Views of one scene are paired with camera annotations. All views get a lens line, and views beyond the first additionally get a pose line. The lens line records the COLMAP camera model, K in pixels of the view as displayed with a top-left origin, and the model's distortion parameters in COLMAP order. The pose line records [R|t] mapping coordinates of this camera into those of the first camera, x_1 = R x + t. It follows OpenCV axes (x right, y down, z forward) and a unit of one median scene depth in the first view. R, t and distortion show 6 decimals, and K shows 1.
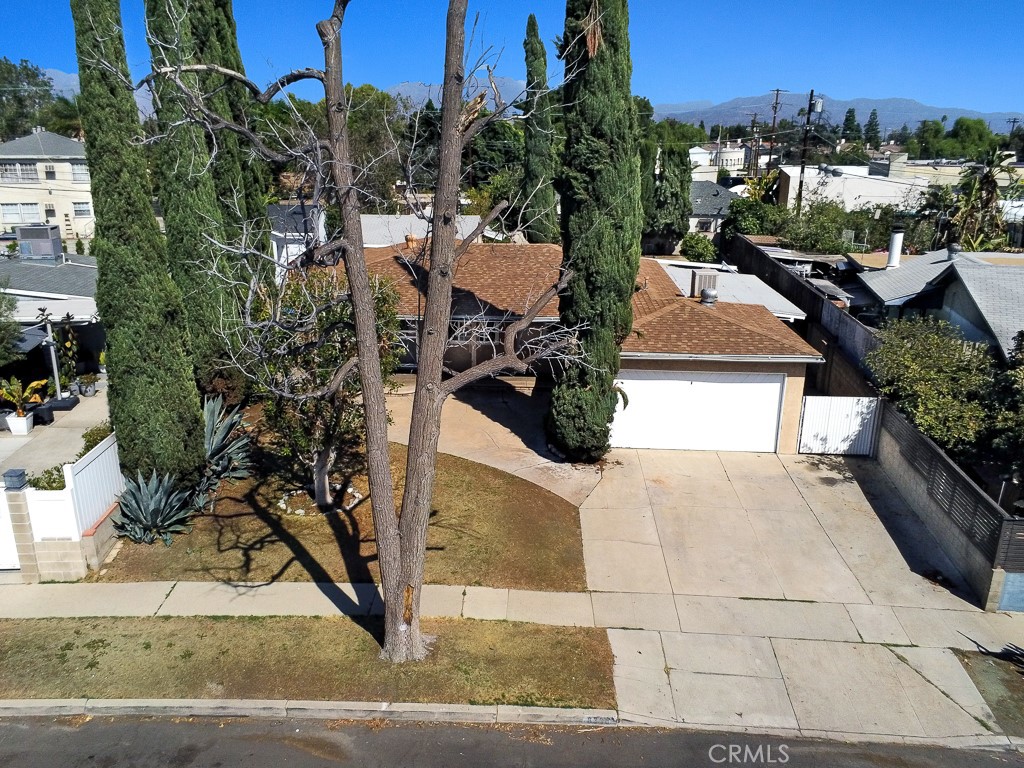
lens RADIAL K [[827.0, 0, 500.6], [0, 827.0, 419.9], [0, 0, 1]] dist [0.001191, -0.001027]
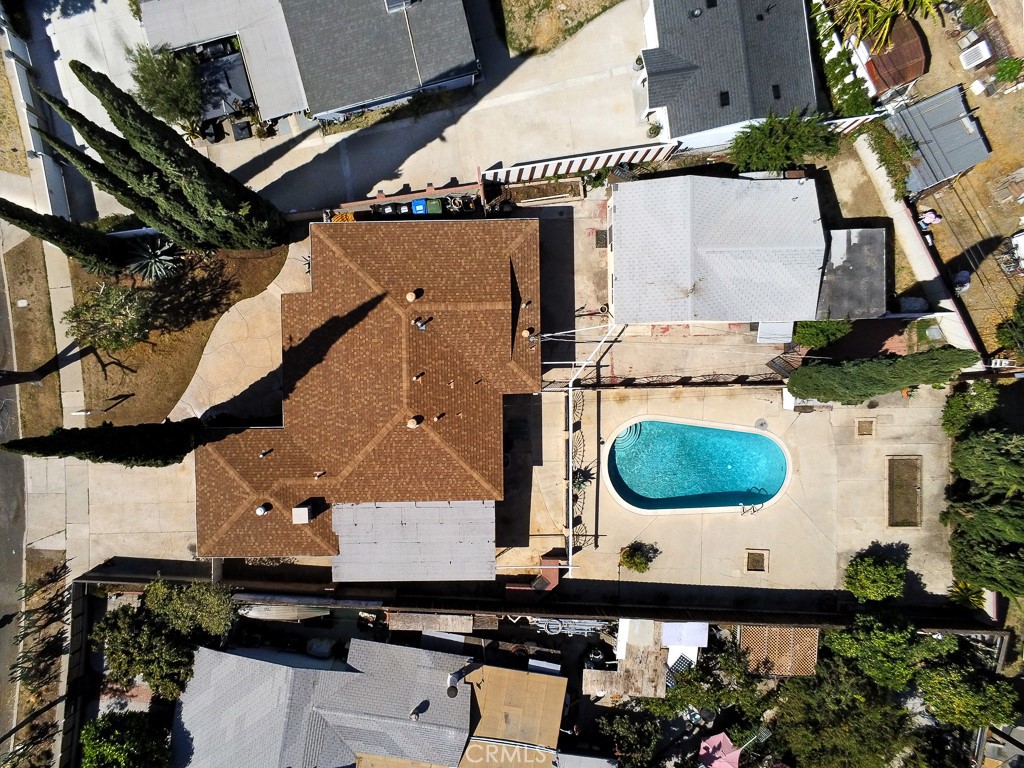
lens RADIAL K [[755.3, 0, 466.8], [0, 755.3, 418.9], [0, 0, 1]] dist [0.001686, 0.002142]
pose [[0.091741, 0.995536, 0.022185, 0.103329], [-0.312461, 0.007625, 0.949900, -2.438176], [0.945490, -0.094076, 0.311766, 1.319312]]
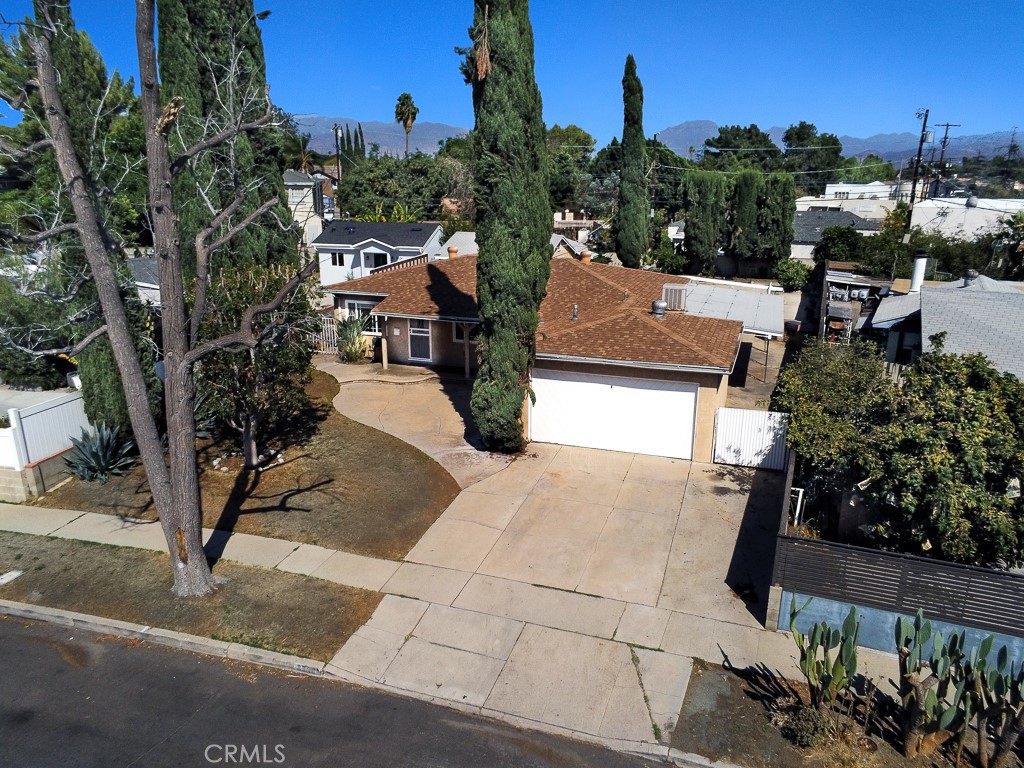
lens RADIAL K [[743.1, 0, 529.4], [0, 743.1, 408.5], [0, 0, 1]] dist [0.000347, 0.001073]
pose [[0.972190, 0.075266, -0.221767, 0.439451], [-0.080246, 0.996683, -0.013517, 0.005495], [0.220014, 0.030937, 0.975006, 0.066773]]
